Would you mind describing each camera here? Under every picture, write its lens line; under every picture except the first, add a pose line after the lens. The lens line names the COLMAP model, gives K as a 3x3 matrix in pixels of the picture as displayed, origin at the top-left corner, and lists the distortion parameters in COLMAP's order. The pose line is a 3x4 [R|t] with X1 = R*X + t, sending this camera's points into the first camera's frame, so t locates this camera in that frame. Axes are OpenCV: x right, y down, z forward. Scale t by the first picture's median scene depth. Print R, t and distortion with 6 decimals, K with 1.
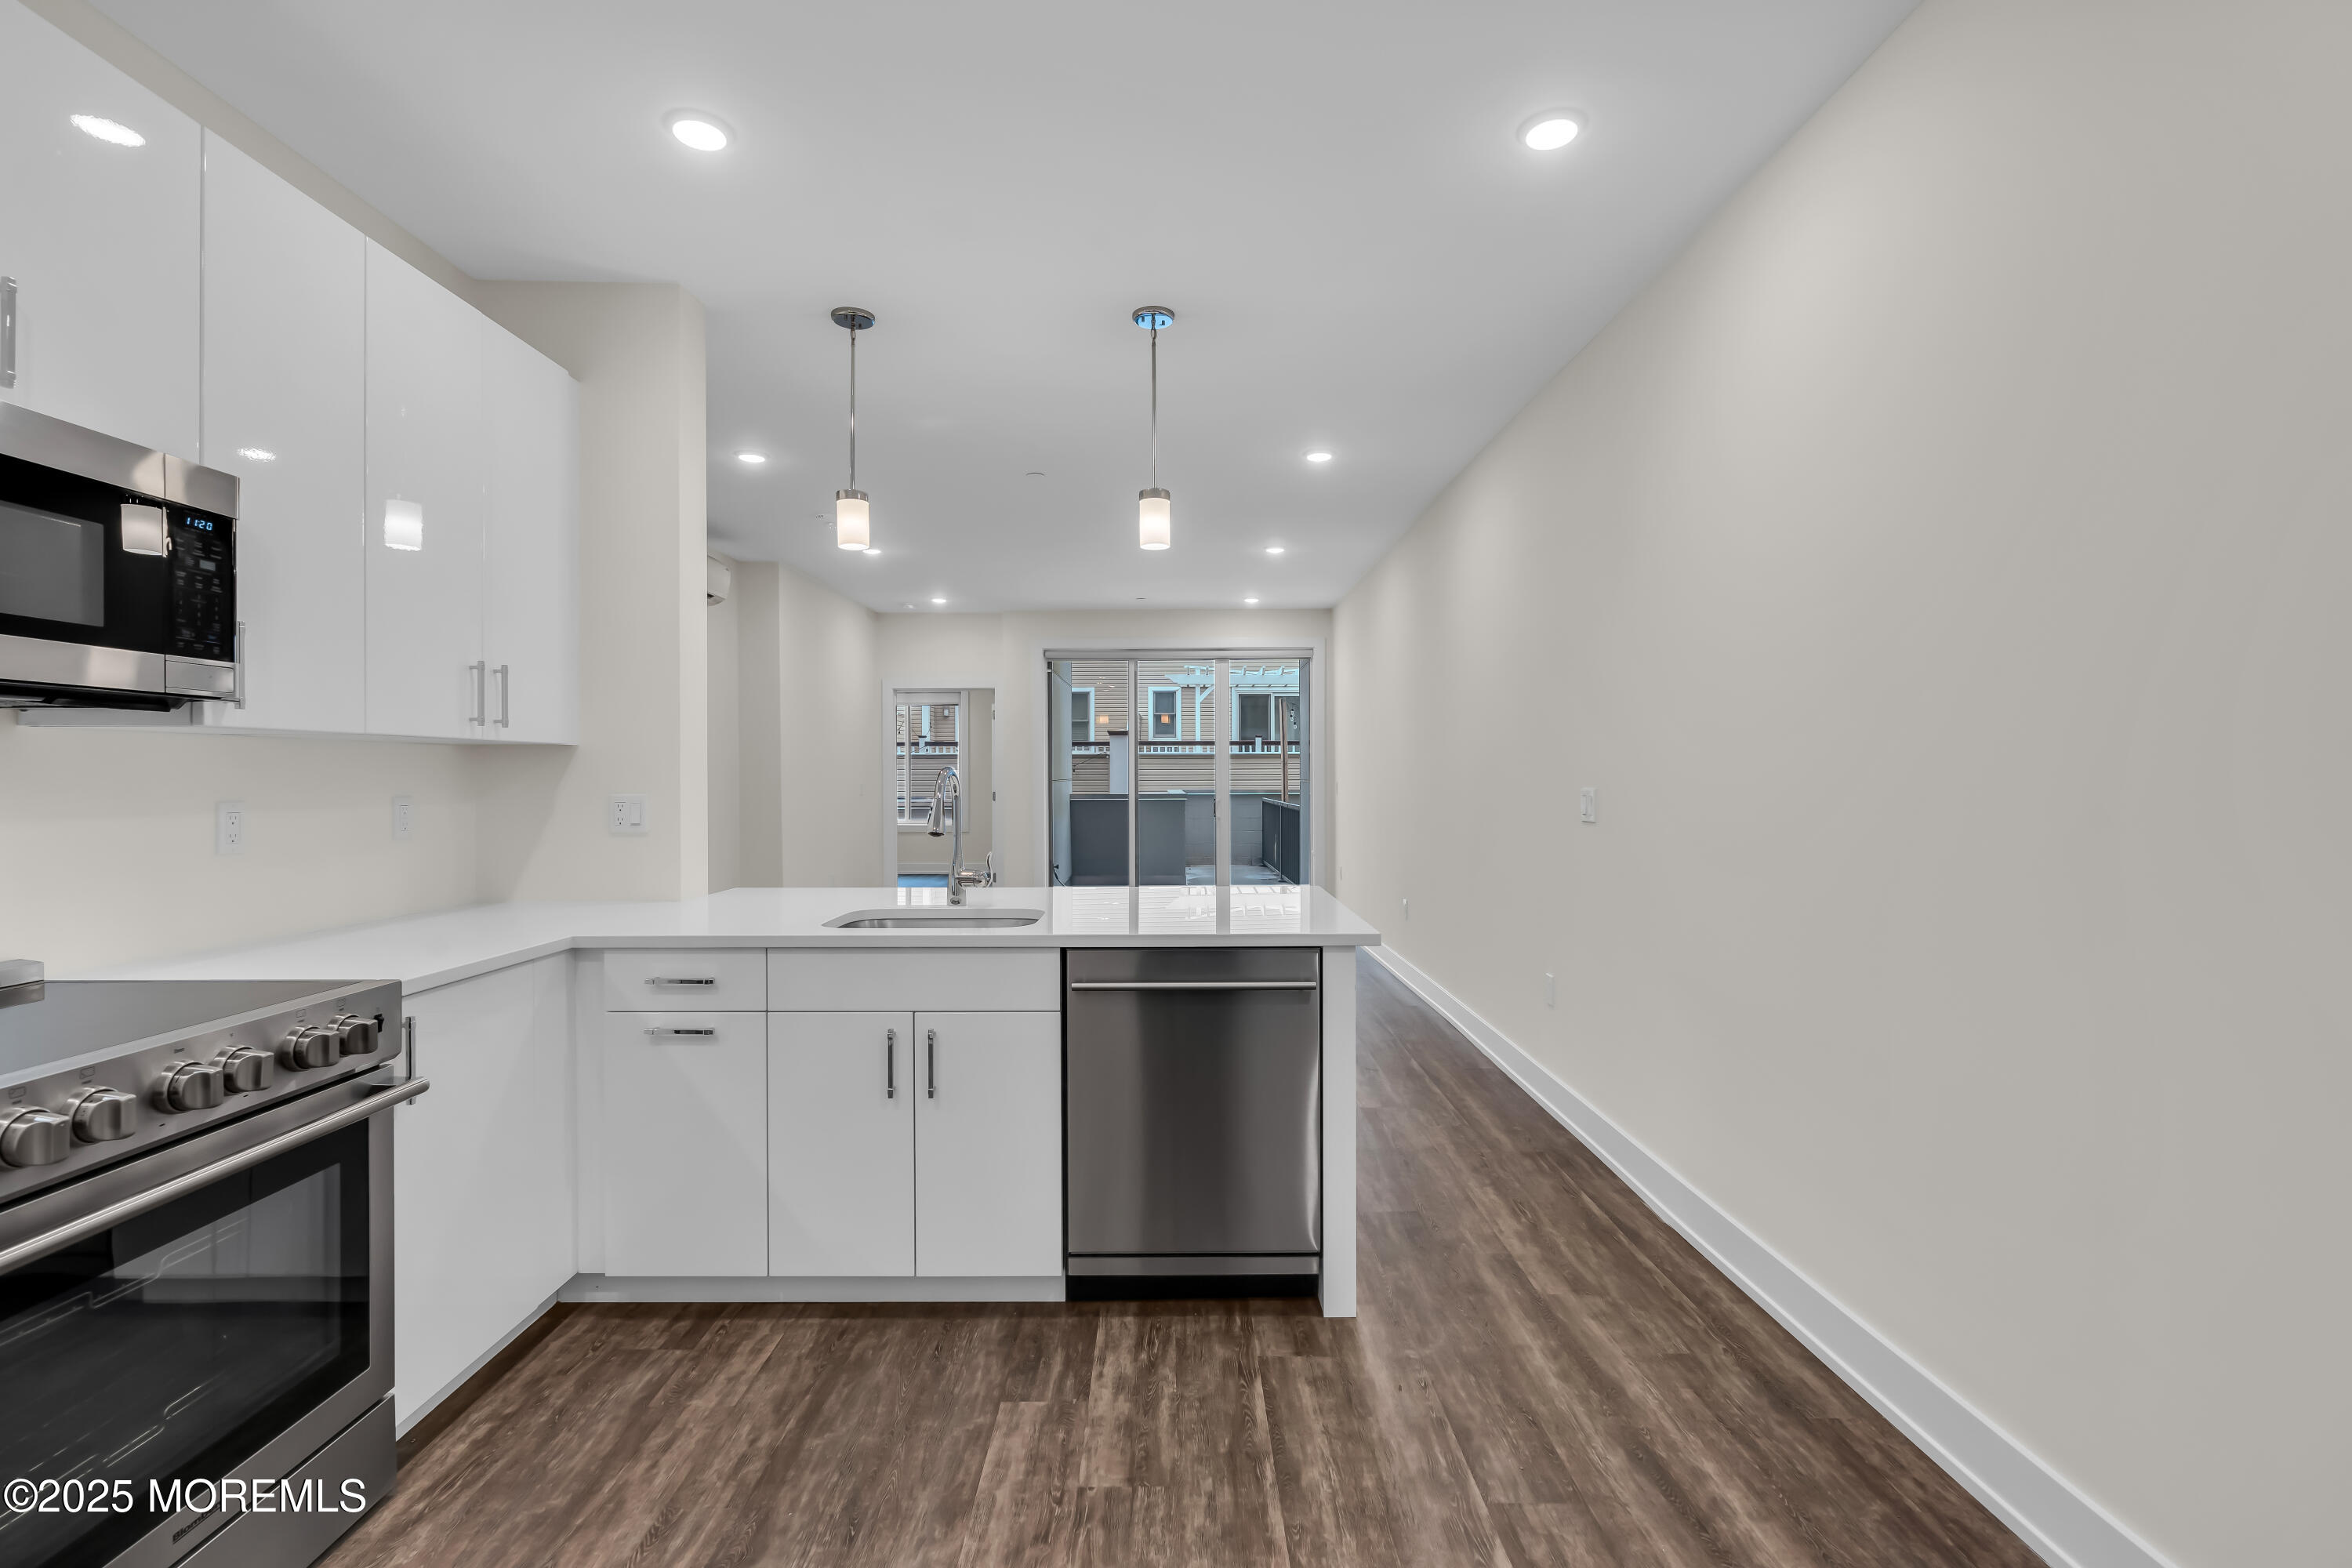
lens RADIAL K [[1061.5, 0, 1178.5], [0, 1061.5, 775.8], [0, 0, 1]] dist [-0.011367, 0.004051]
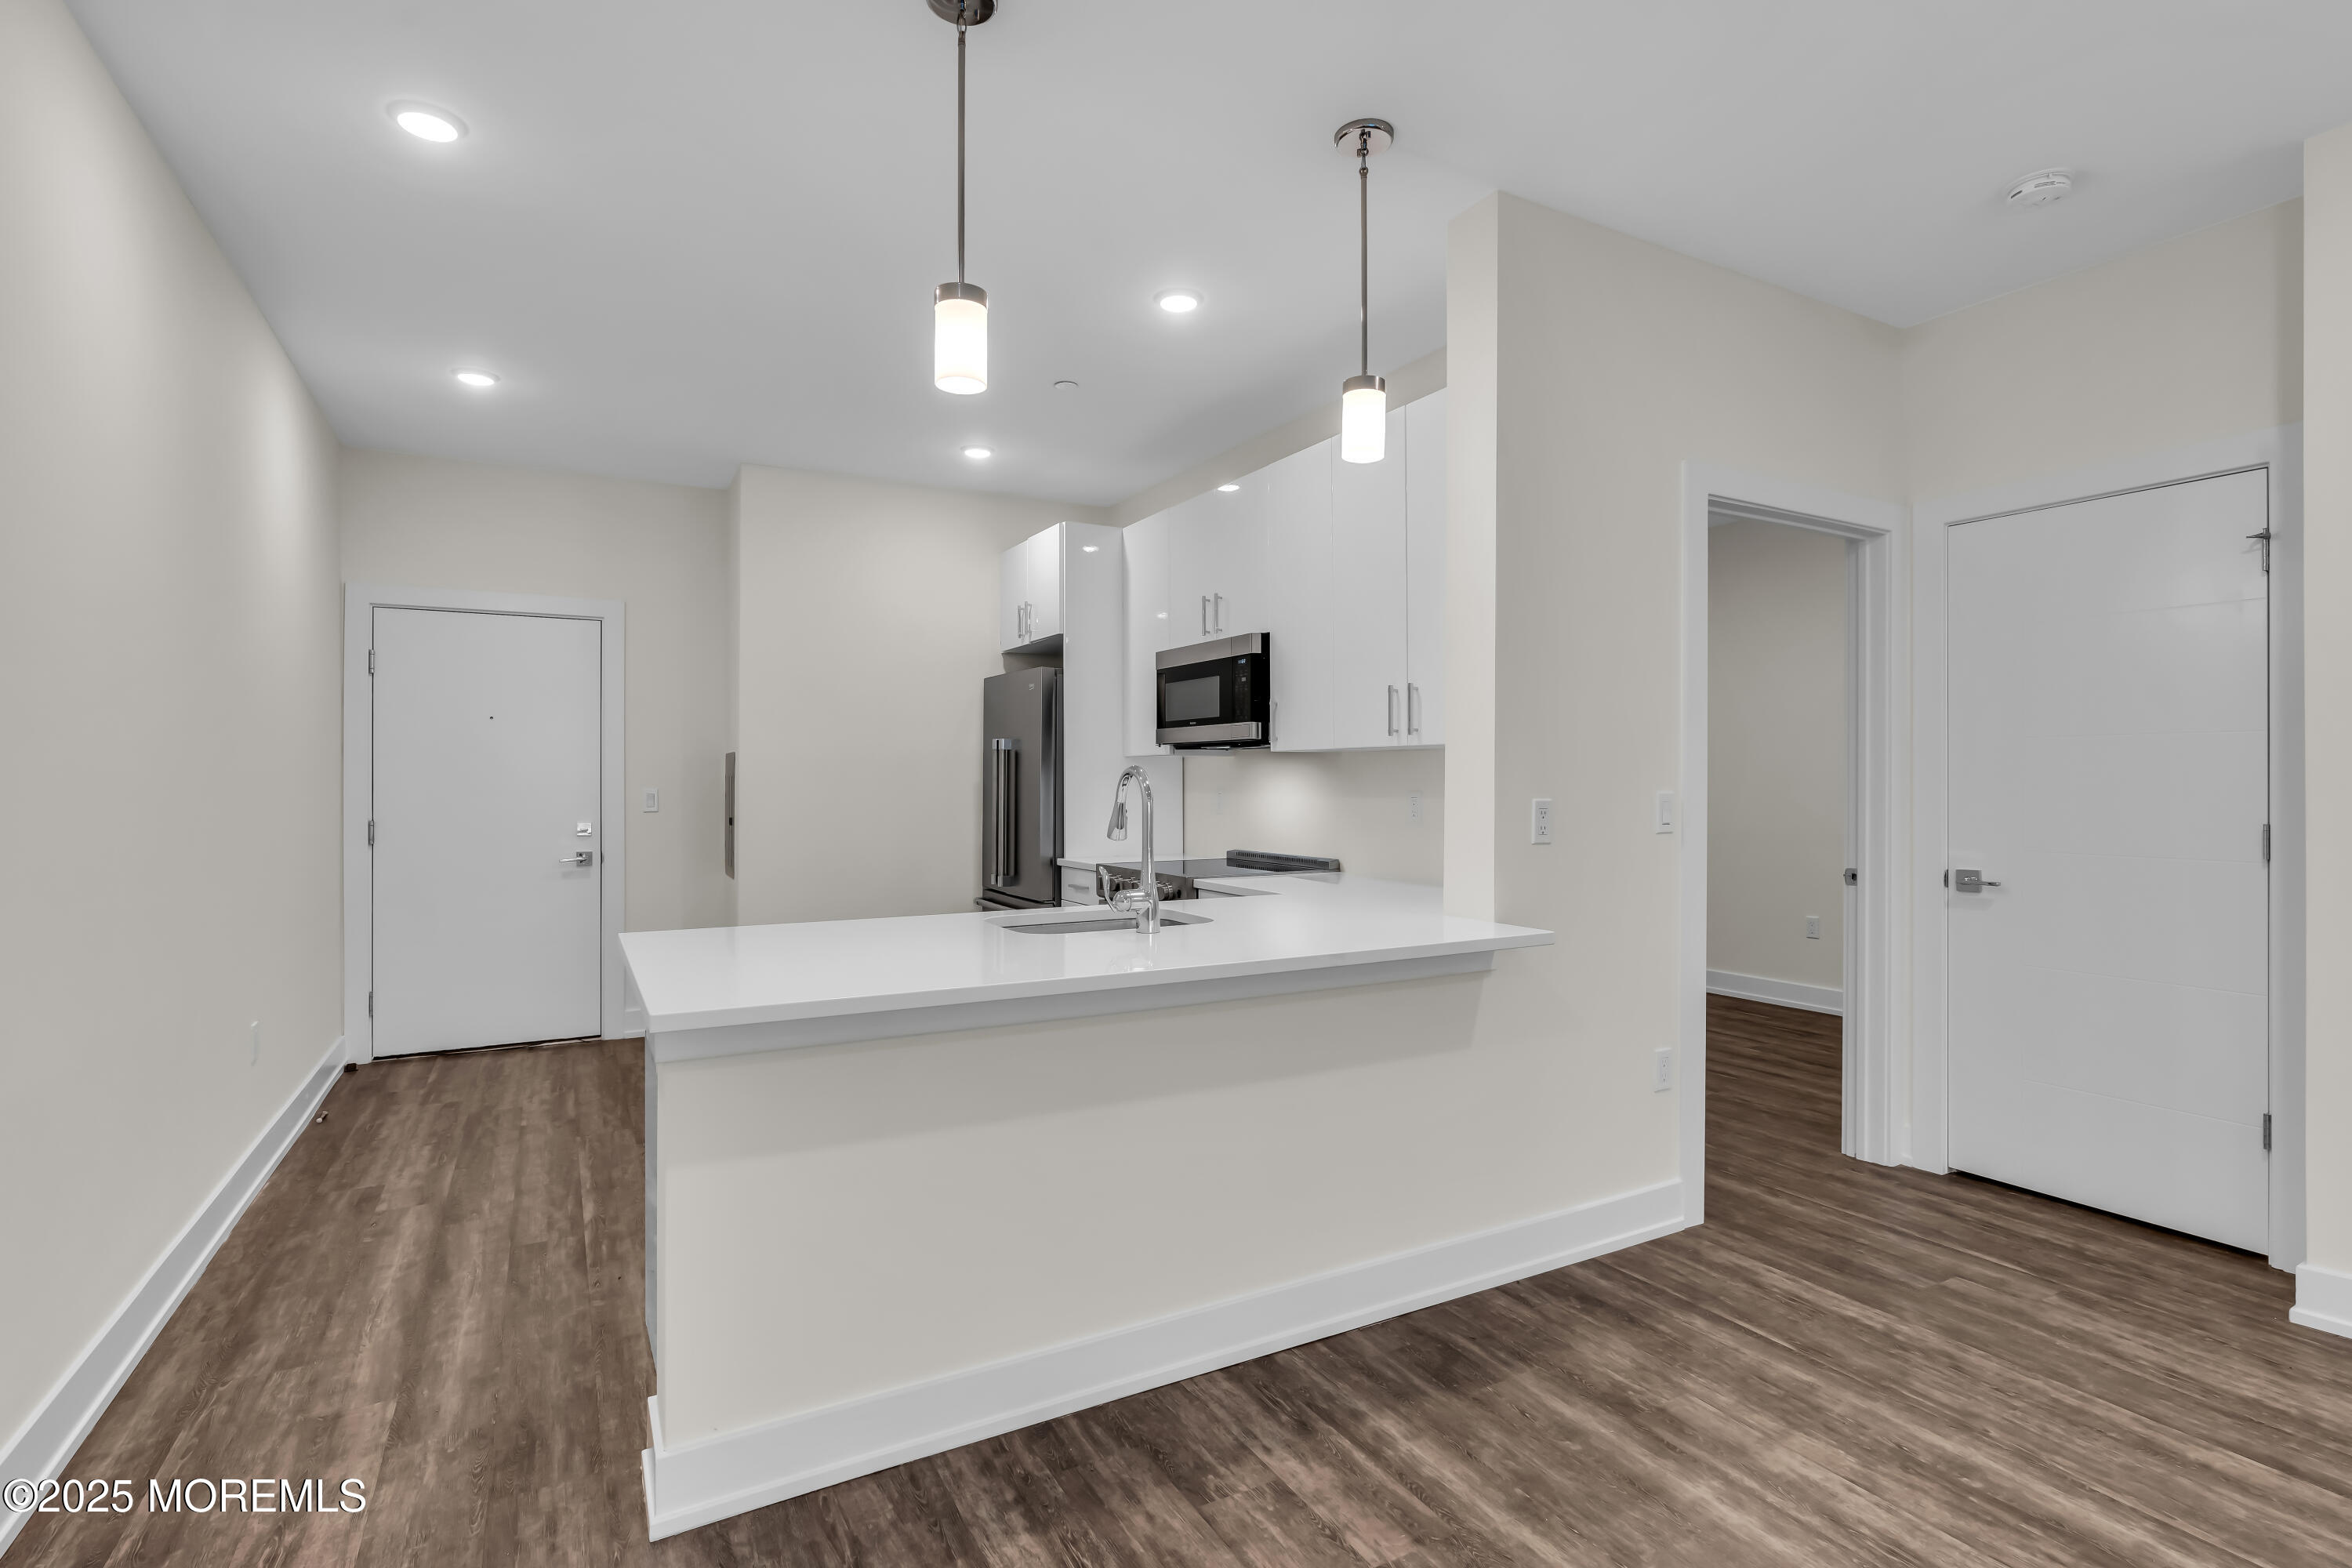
lens RADIAL K [[1137.4, 0, 1188.0], [0, 1137.4, 780.9], [0, 0, 1]] dist [-0.012751, 0.002374]
pose [[-0.878224, 0.005692, -0.478215, 0.224712], [0.004507, 0.999983, 0.003625, 0.001867], [0.478228, 0.001028, -0.878235, 2.169168]]
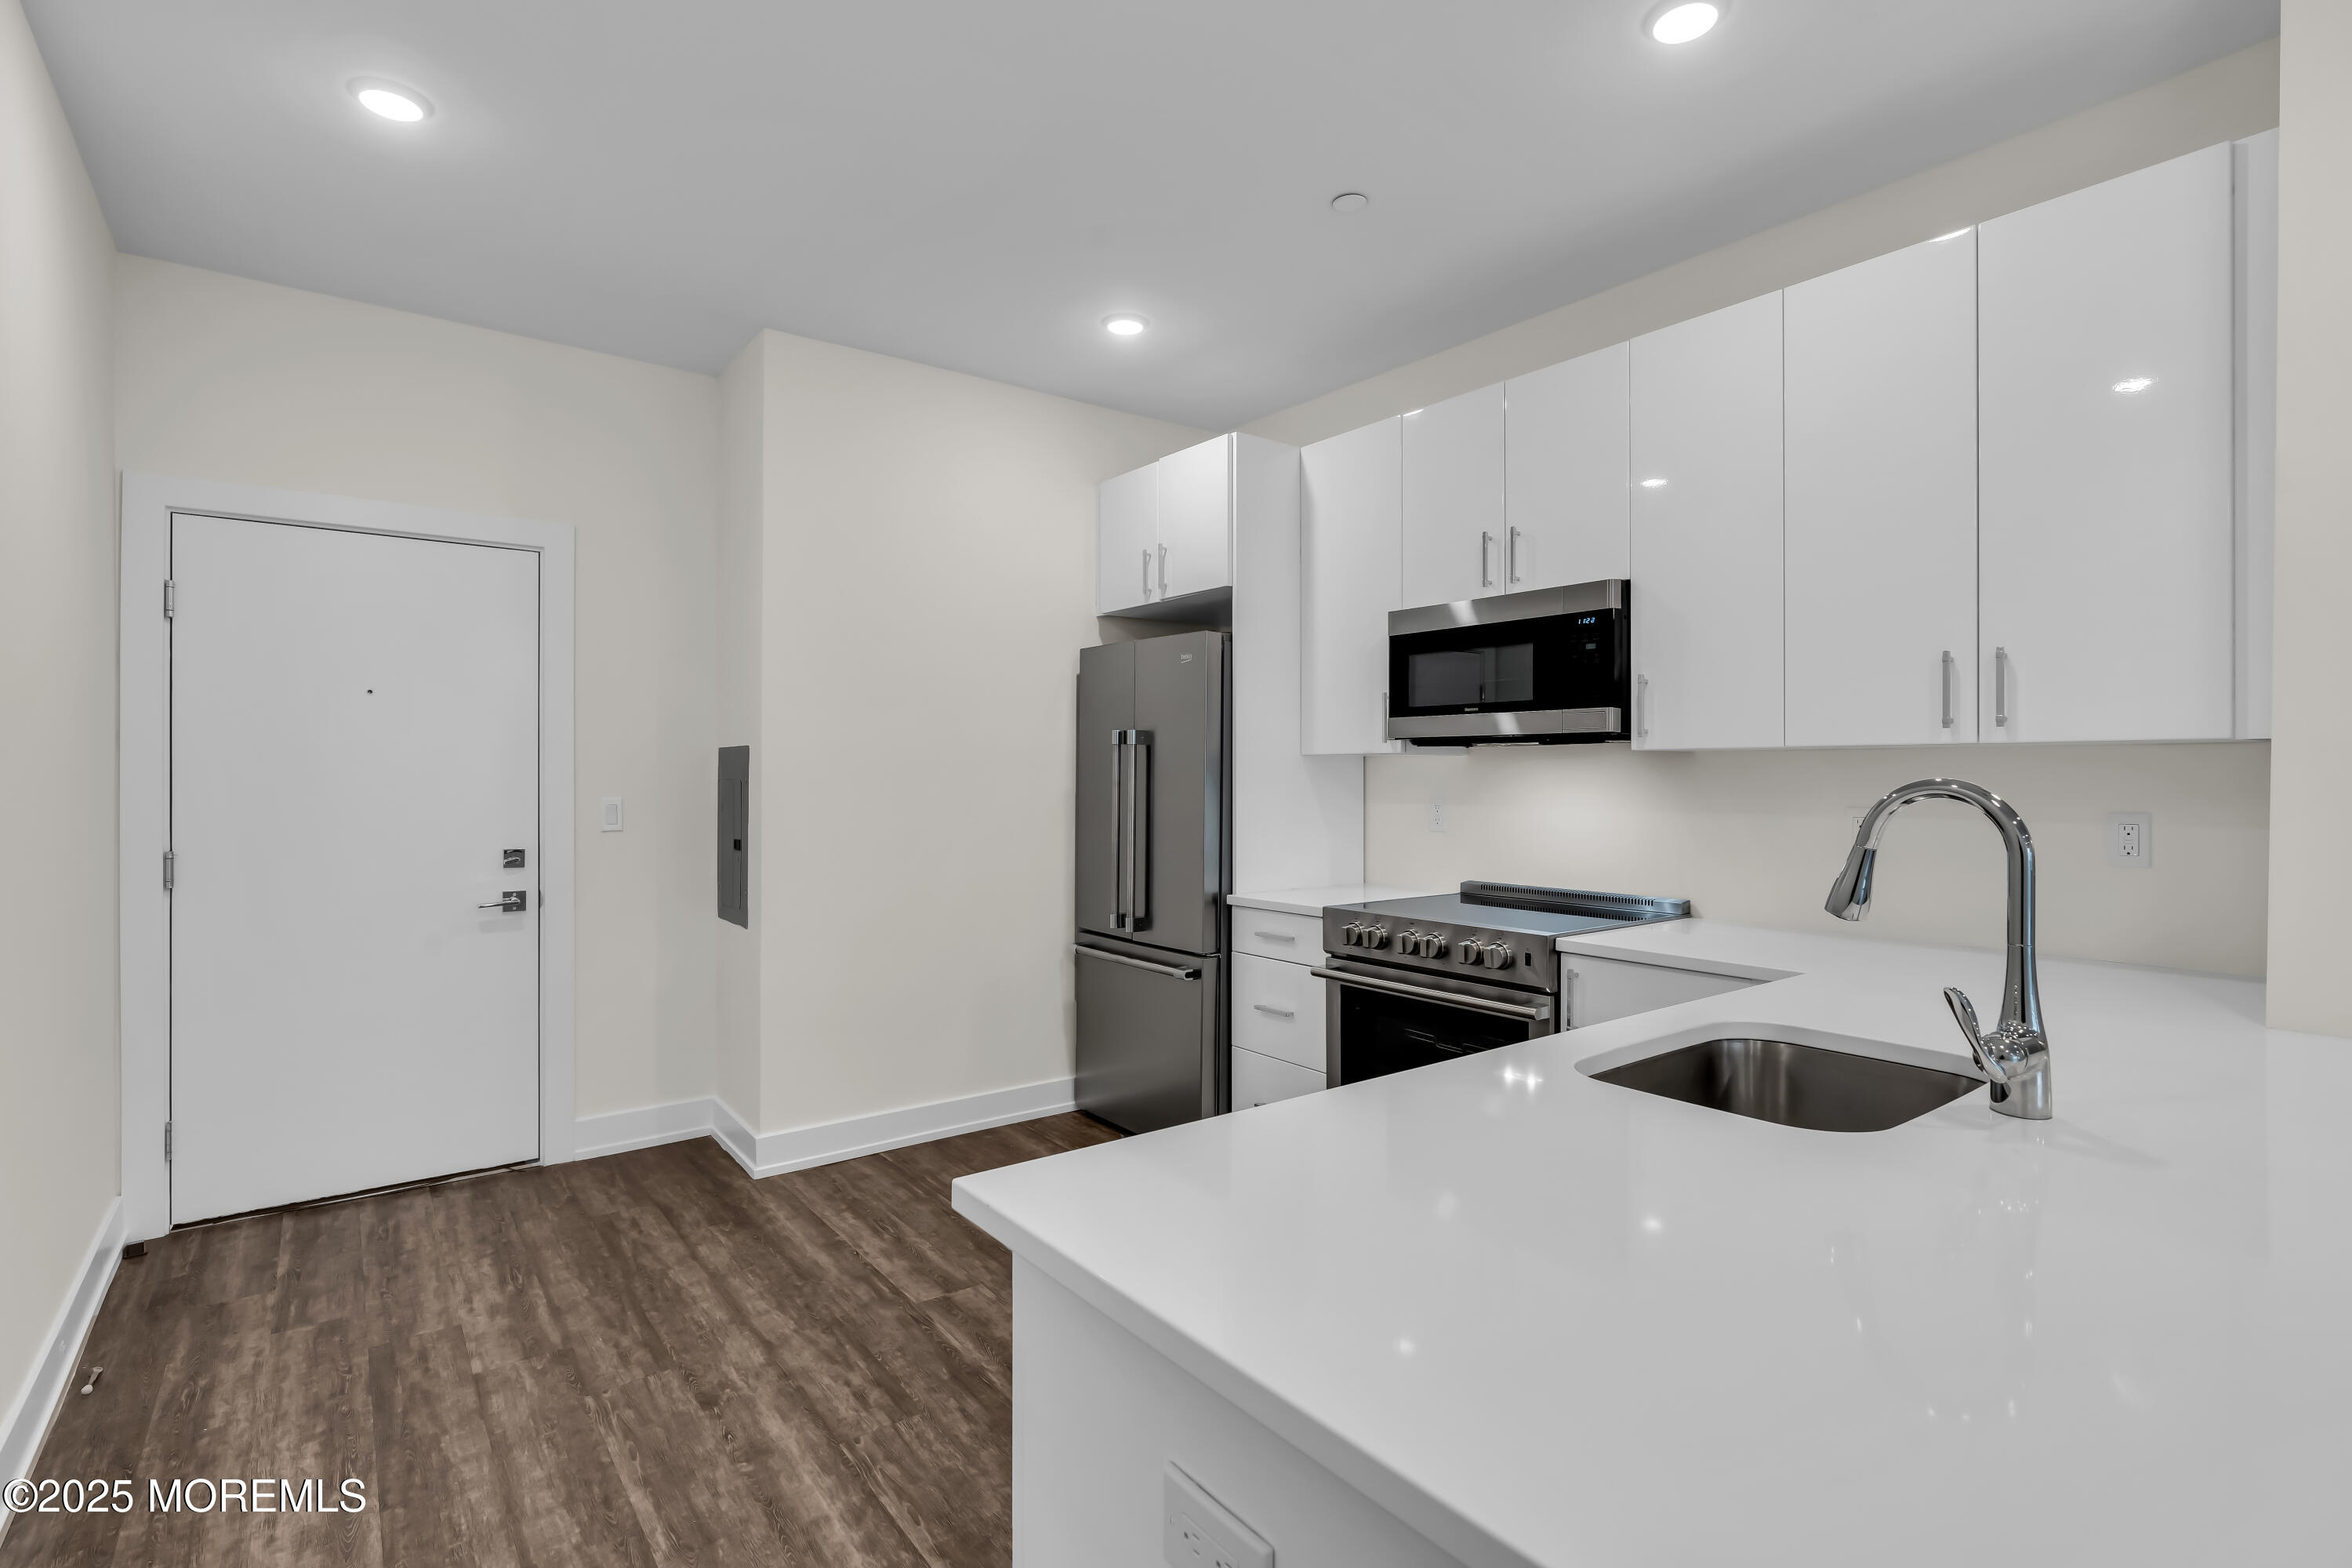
lens RADIAL K [[1122.5, 0, 1177.1], [0, 1122.5, 776.7], [0, 0, 1]] dist [-0.005599, -0.000009]
pose [[-0.800686, 0.004447, -0.599068, 0.382333], [0.001391, 0.999984, 0.005565, -0.015179], [0.599083, 0.003623, -0.800679, 1.396709]]
